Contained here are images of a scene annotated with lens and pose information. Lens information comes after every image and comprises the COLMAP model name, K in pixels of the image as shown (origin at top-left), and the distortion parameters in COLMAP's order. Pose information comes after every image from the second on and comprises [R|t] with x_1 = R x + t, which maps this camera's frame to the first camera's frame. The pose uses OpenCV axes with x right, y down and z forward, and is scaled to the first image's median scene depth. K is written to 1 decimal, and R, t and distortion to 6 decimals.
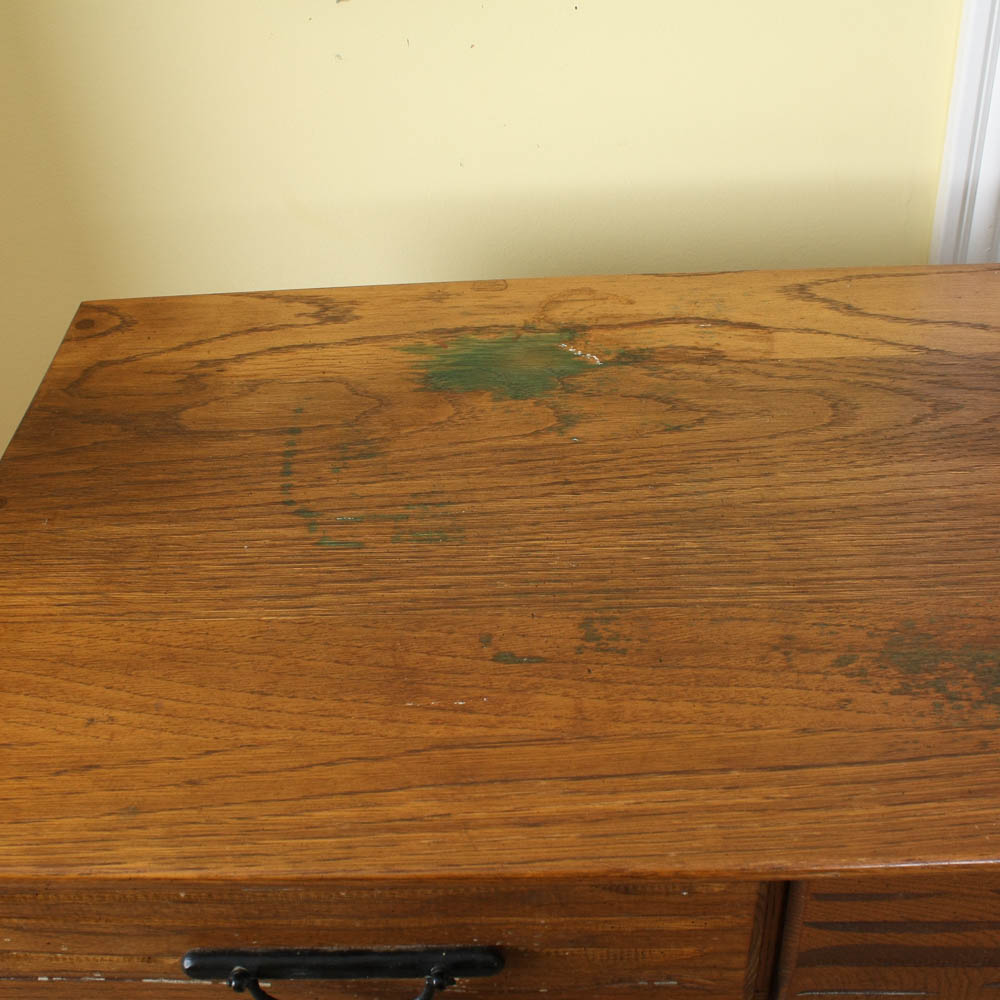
lens RADIAL K [[1338.6, 0, 500.2], [0, 1338.6, 517.4], [0, 0, 1]] dist [-0.180400, 0.162611]
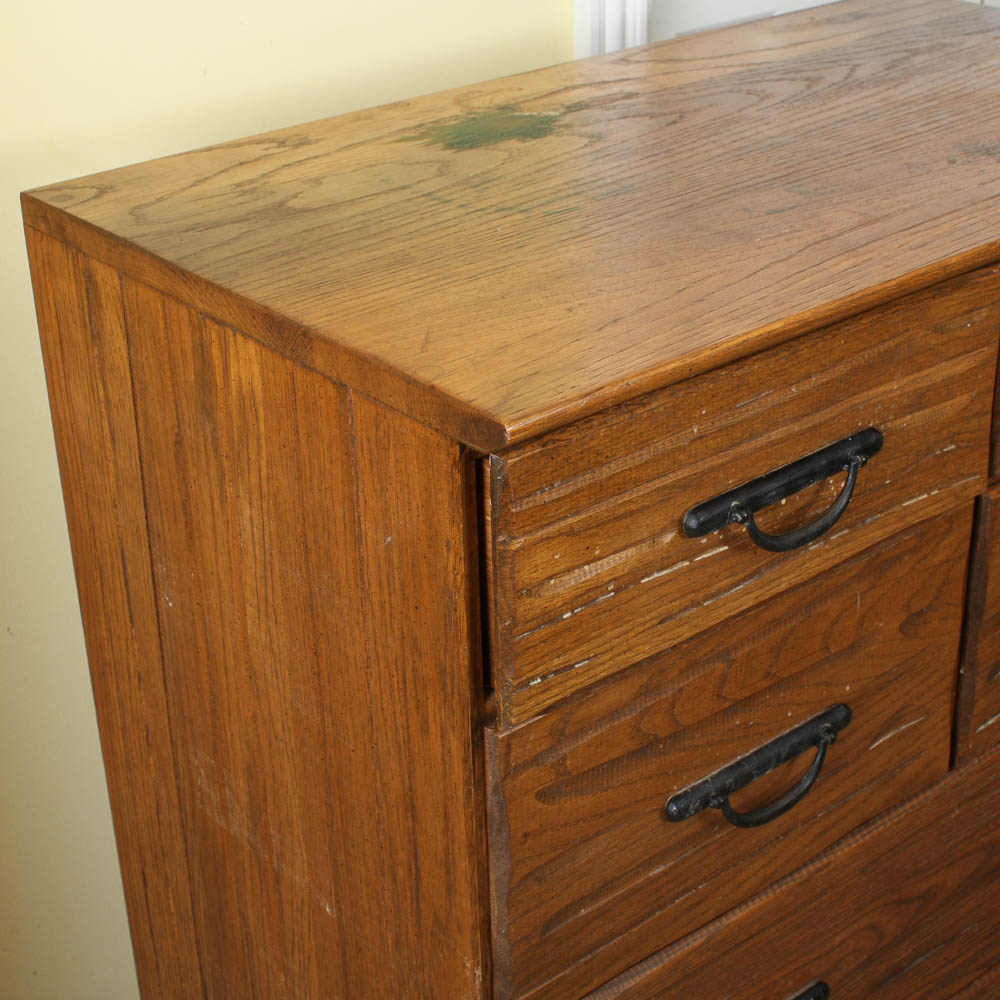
lens RADIAL K [[1857.9, 0, 500.0], [0, 1857.9, 500.0], [0, 0, 1]] dist [-0.144380, 0.045883]
pose [[0.749795, -0.259382, 0.608710, -1.229658], [0.404448, 0.907753, -0.111381, 0.412295], [-0.523668, 0.329705, 0.785536, -0.121906]]
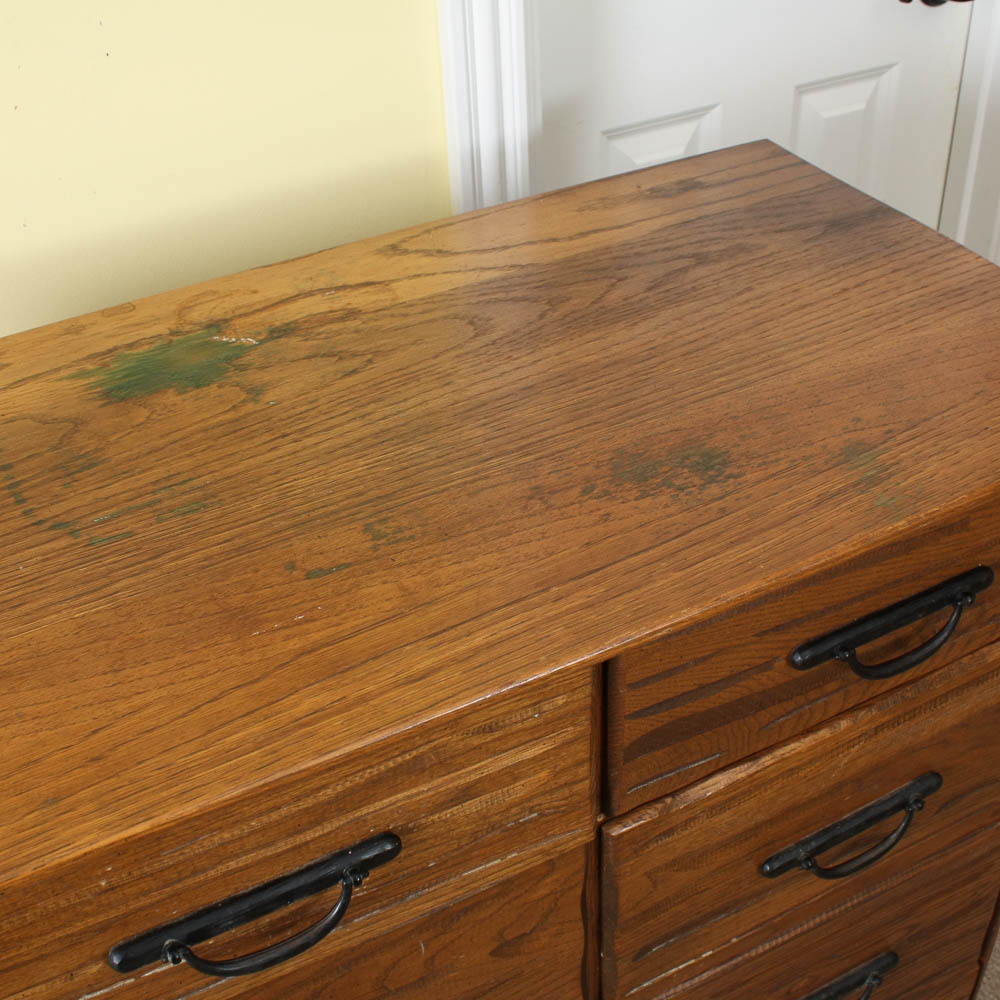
lens RADIAL K [[1338.6, 0, 500.2], [0, 1338.6, 517.4], [0, 0, 1]] dist [-0.180400, 0.162611]
pose [[0.875271, -0.272159, 0.399787, -0.274171], [0.298962, 0.954252, -0.004915, 0.105326], [-0.380160, 0.123823, 0.916595, -0.067424]]
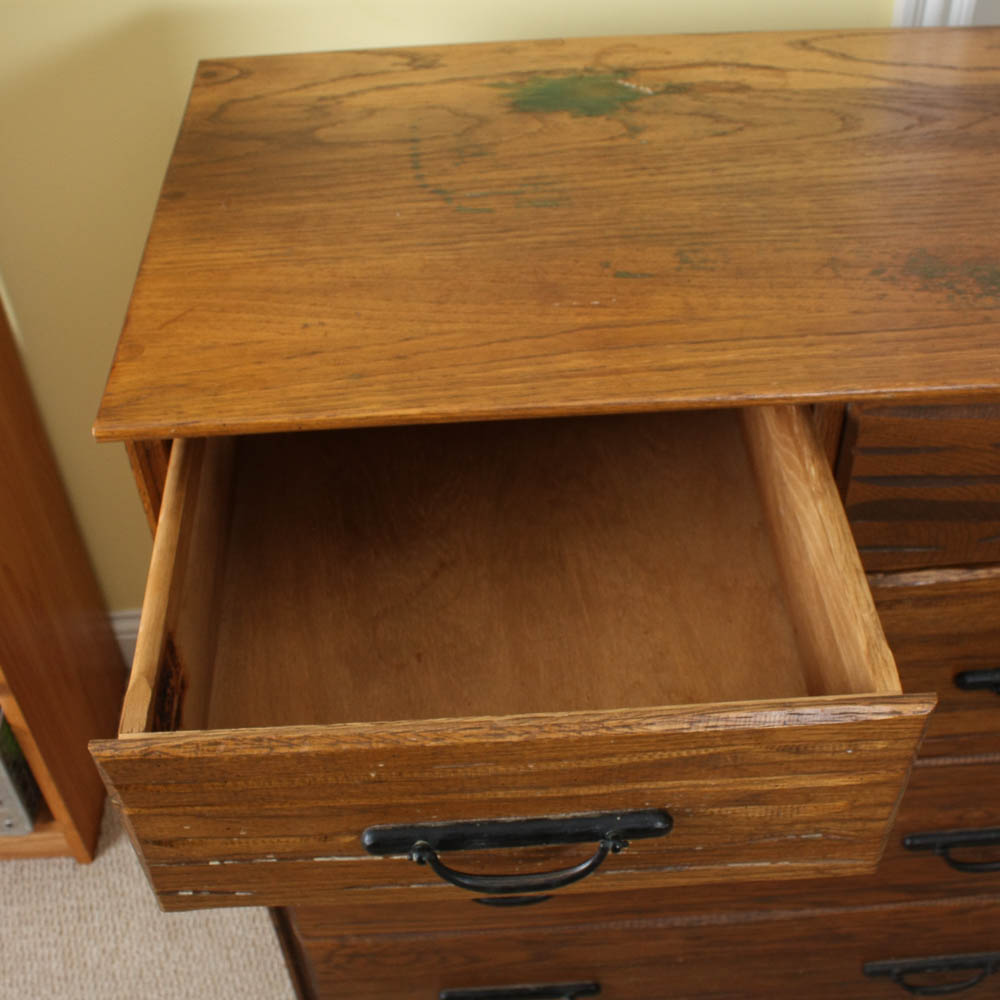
lens RADIAL K [[1318.9, 0, 498.9], [0, 1318.9, 536.3], [0, 0, 1]] dist [-0.179443, 0.149244]
pose [[0.996618, -0.029046, 0.076865, -0.210177], [0.022823, 0.996483, 0.080631, 0.239304], [-0.078937, -0.078604, 0.993776, -0.264339]]
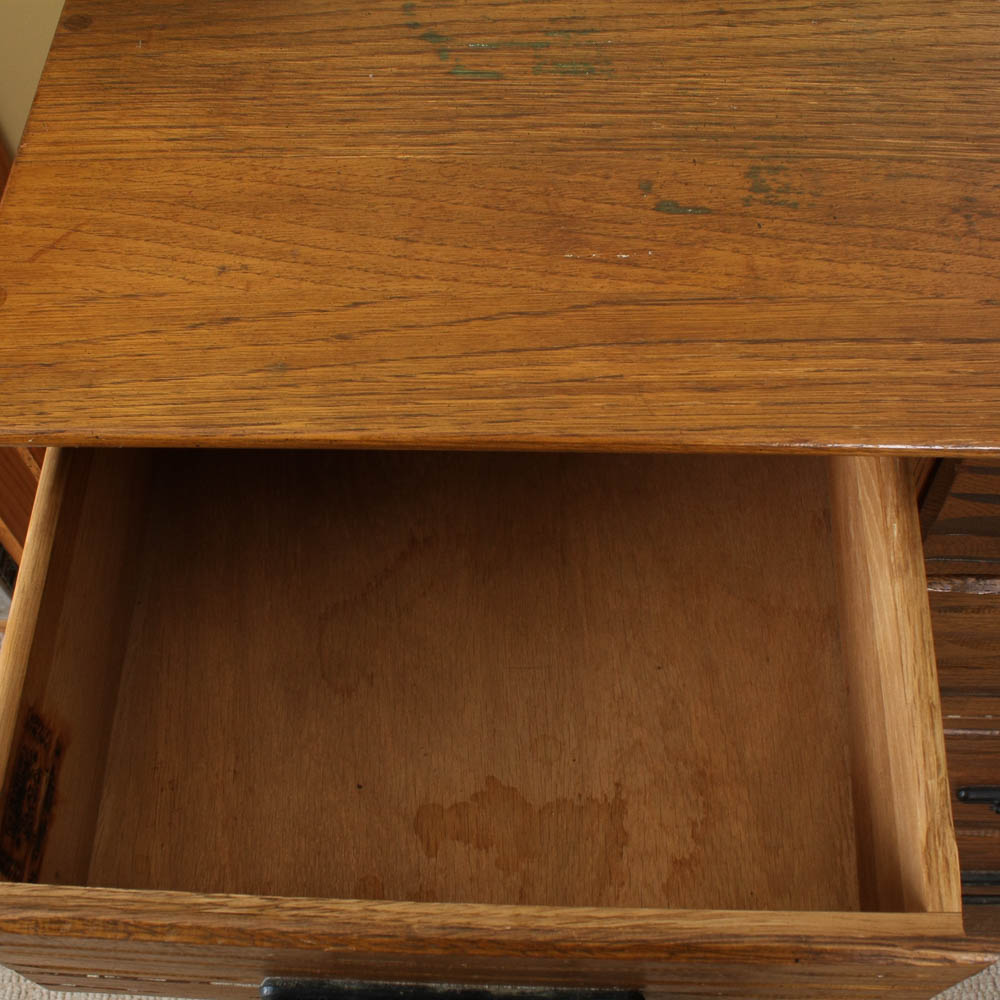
lens RADIAL K [[1338.6, 0, 500.2], [0, 1338.6, 517.4], [0, 0, 1]] dist [-0.180400, 0.162611]
pose [[0.999649, 0.022397, 0.014150, -0.114704], [-0.025934, 0.936414, 0.349938, -0.011517], [-0.005413, -0.350182, 0.936666, 0.057886]]
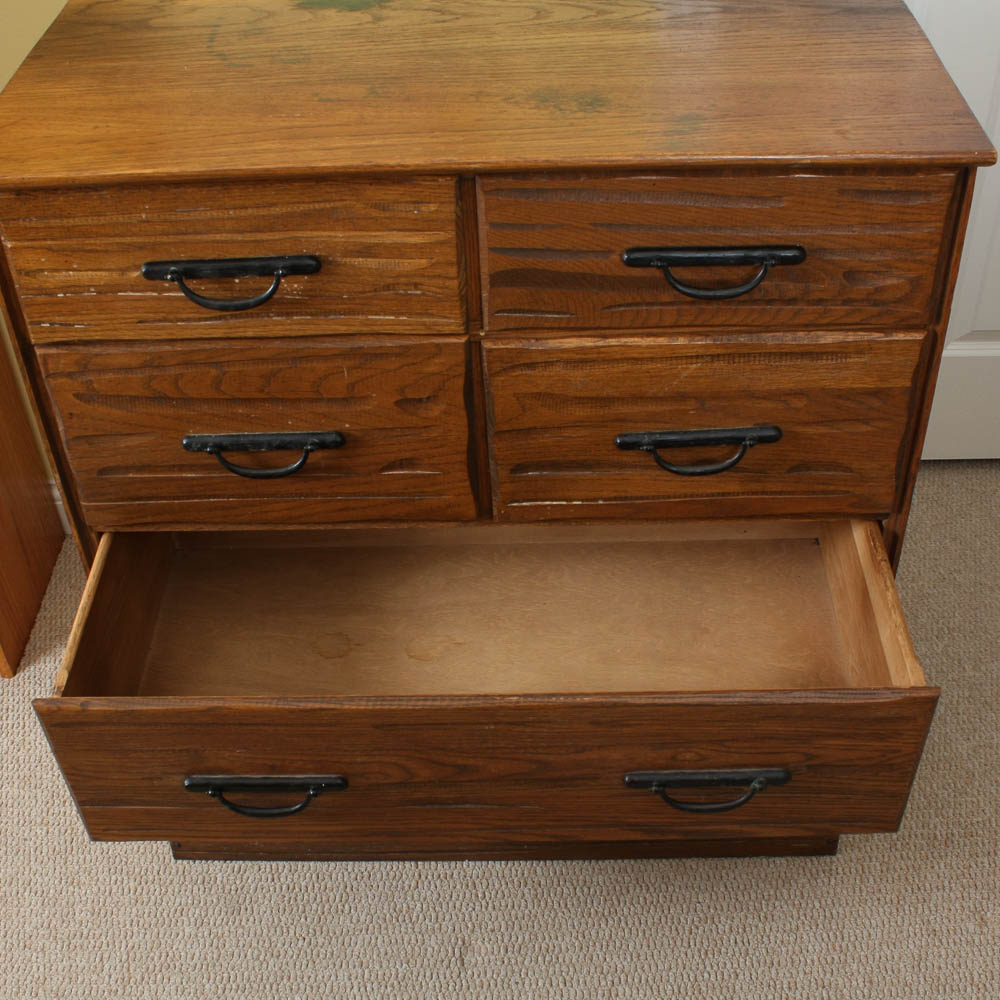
lens RADIAL K [[1331.0, 0, 501.6], [0, 1331.0, 541.4], [0, 0, 1]] dist [-0.151147, 0.088409]
pose [[0.999290, 0.013190, 0.035281, 0.179761], [-0.014709, 0.998960, 0.043151, 0.592403], [-0.034675, -0.043639, 0.998445, -0.775298]]
